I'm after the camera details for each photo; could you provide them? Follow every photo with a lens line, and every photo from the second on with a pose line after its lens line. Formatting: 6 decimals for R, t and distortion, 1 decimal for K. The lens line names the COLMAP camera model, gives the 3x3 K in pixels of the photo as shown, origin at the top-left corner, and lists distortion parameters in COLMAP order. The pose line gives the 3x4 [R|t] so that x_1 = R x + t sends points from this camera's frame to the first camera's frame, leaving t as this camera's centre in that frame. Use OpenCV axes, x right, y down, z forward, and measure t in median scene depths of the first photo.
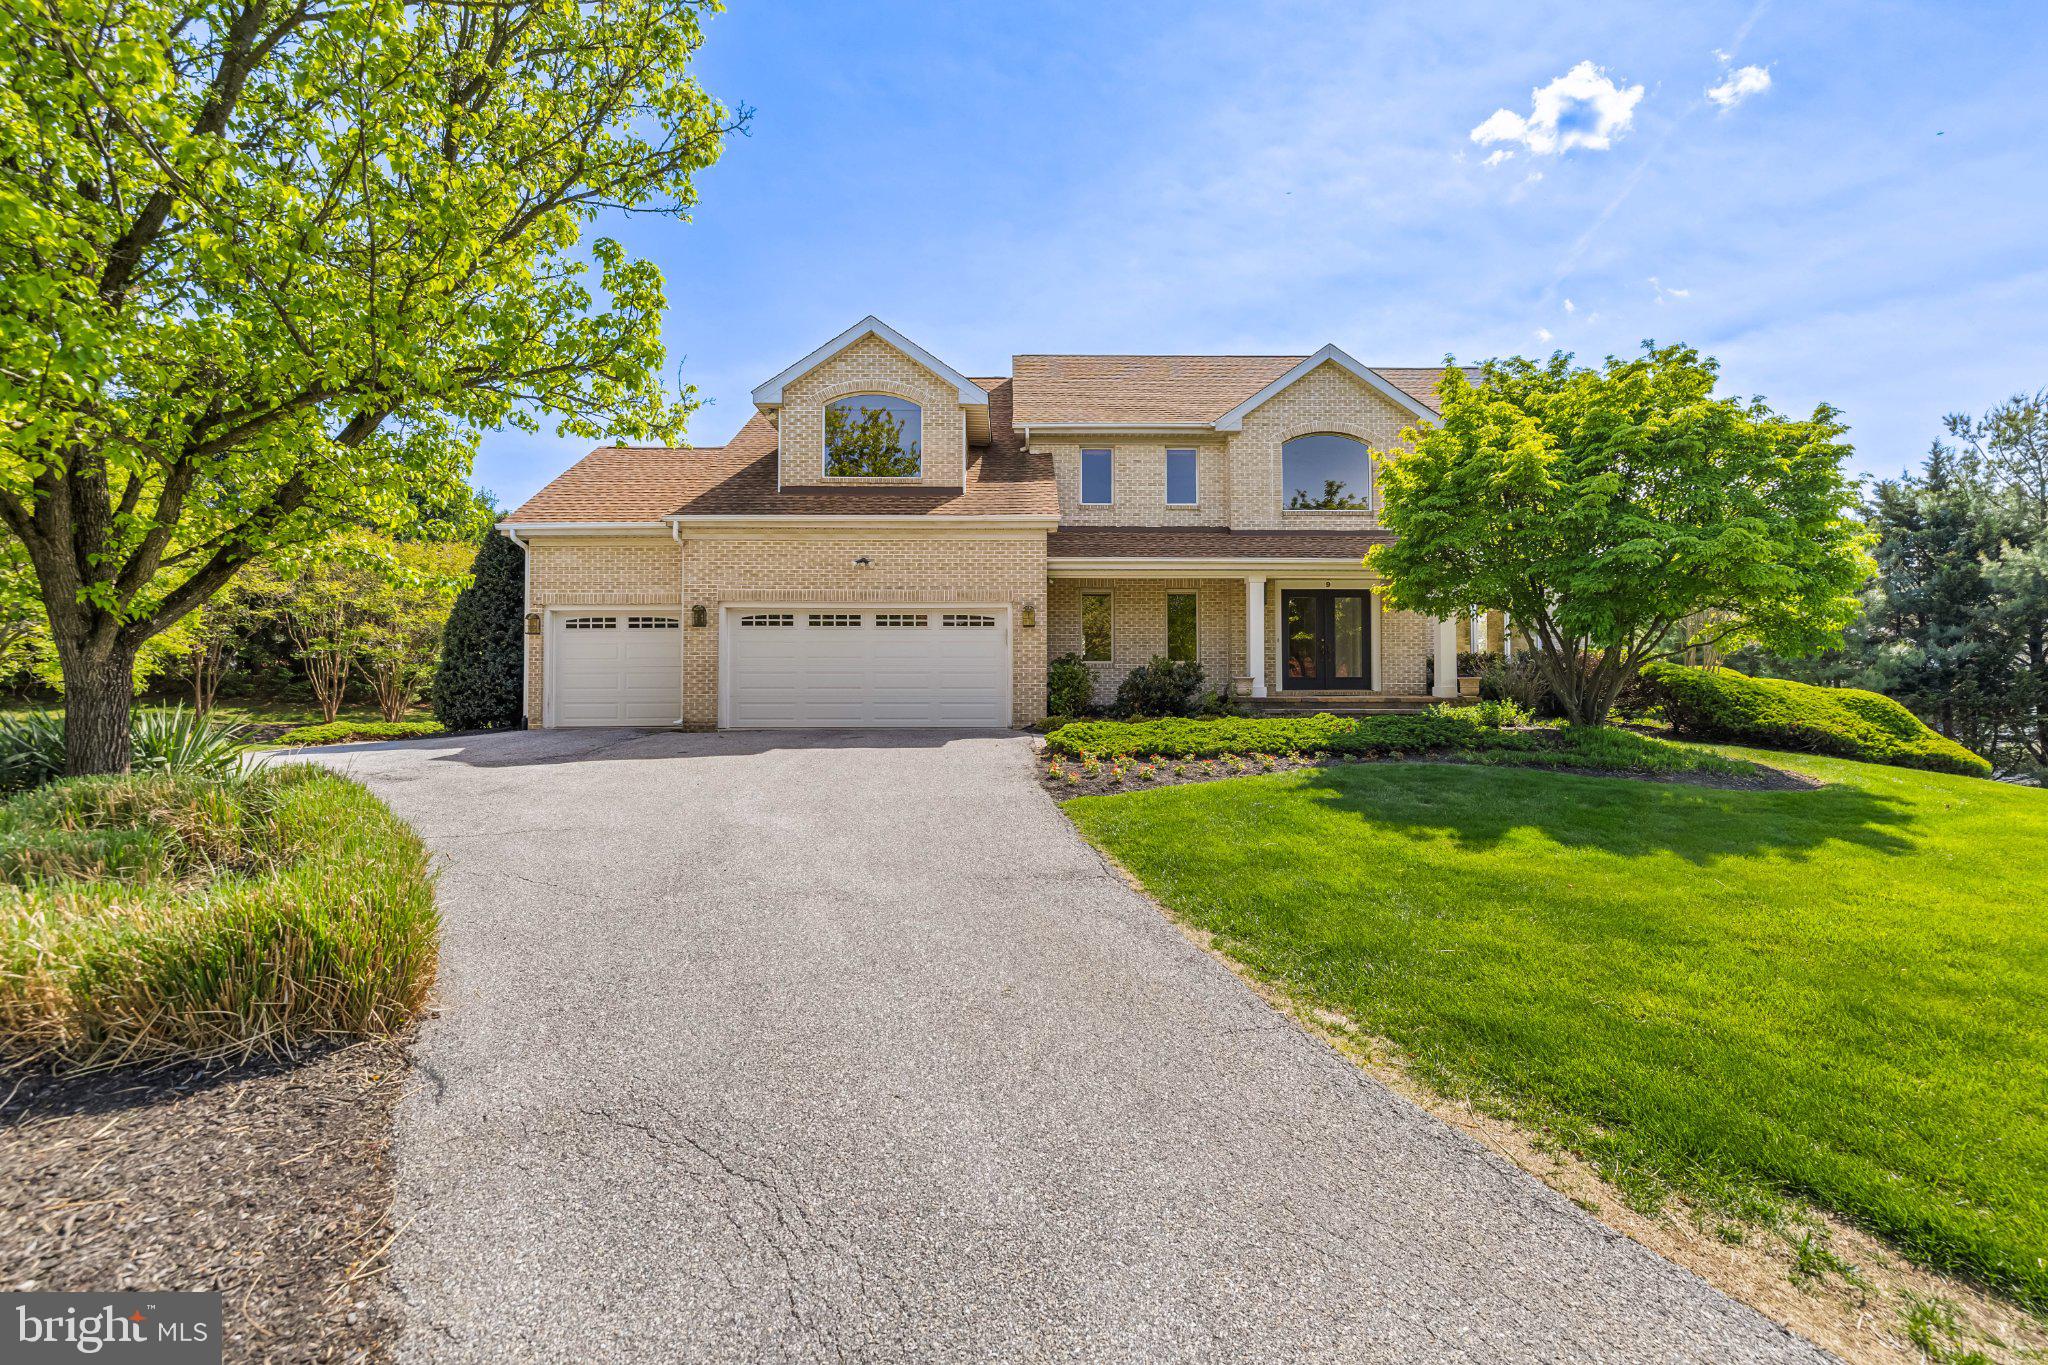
lens RADIAL K [[859.2, 0, 1018.7], [0, 859.2, 681.7], [0, 0, 1]] dist [0.001846, 0.000508]
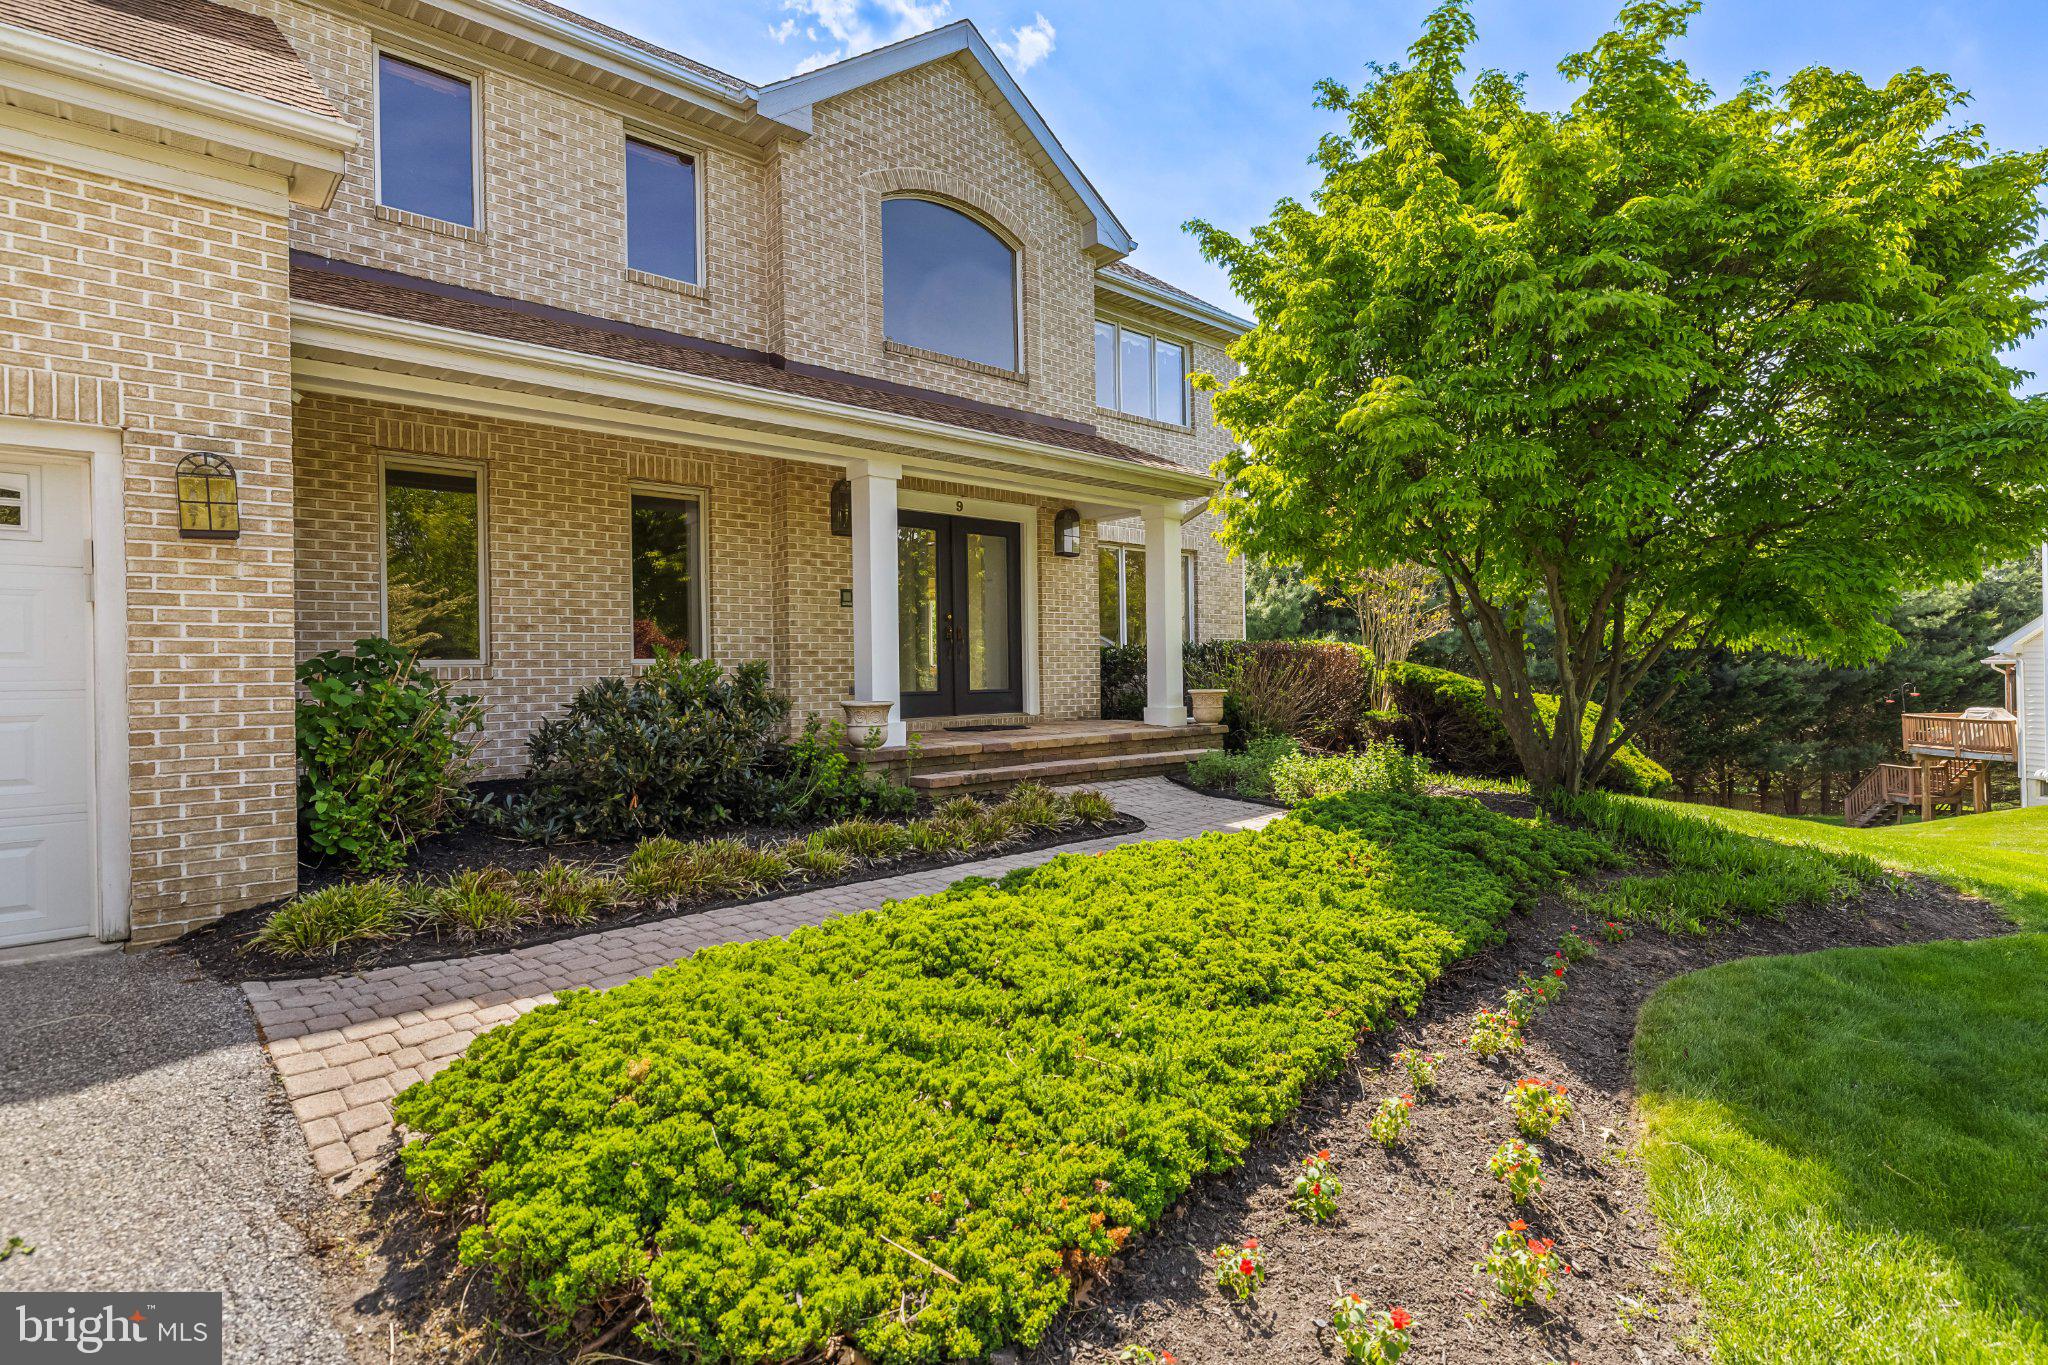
lens RADIAL K [[1022.5, 0, 1024.3], [0, 1022.5, 673.2], [0, 0, 1]] dist [0.016682, 0.000650]
pose [[0.749745, -0.008182, 0.661676, -0.009845], [-0.000873, 0.999910, 0.013354, -0.025973], [-0.661726, -0.010590, 0.749671, 0.576397]]
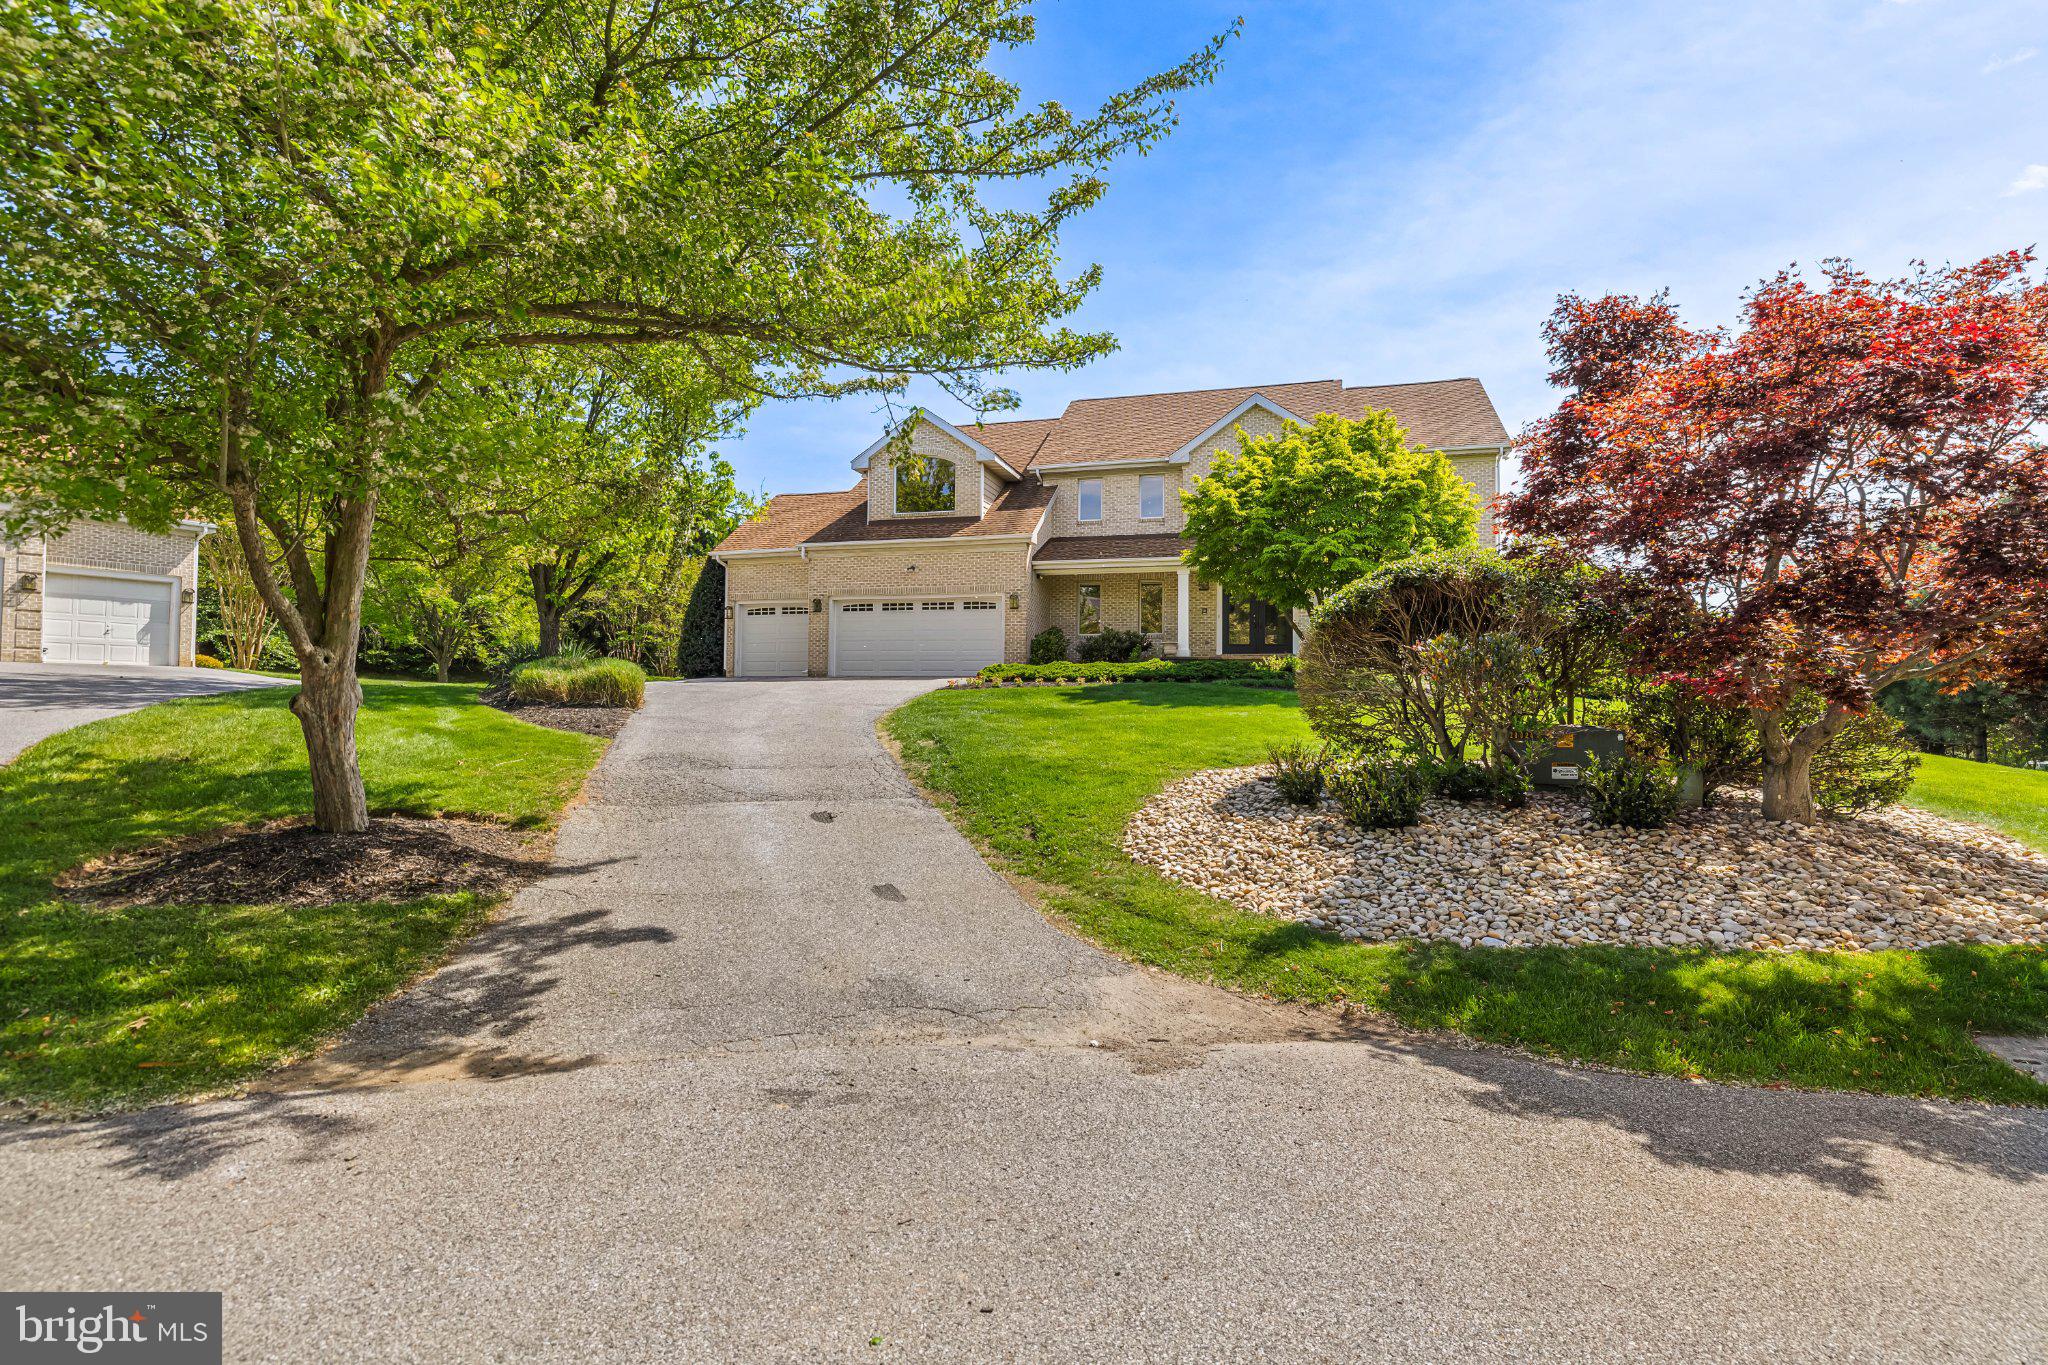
lens RADIAL K [[985.8, 0, 1029.3], [0, 985.8, 687.1], [0, 0, 1]] dist [0.003870, 0.000070]
pose [[0.957321, 0.004093, -0.288997, 0.513695], [-0.004504, 0.999990, -0.000755, 0.071861], [0.288991, 0.002024, 0.957330, -0.618591]]
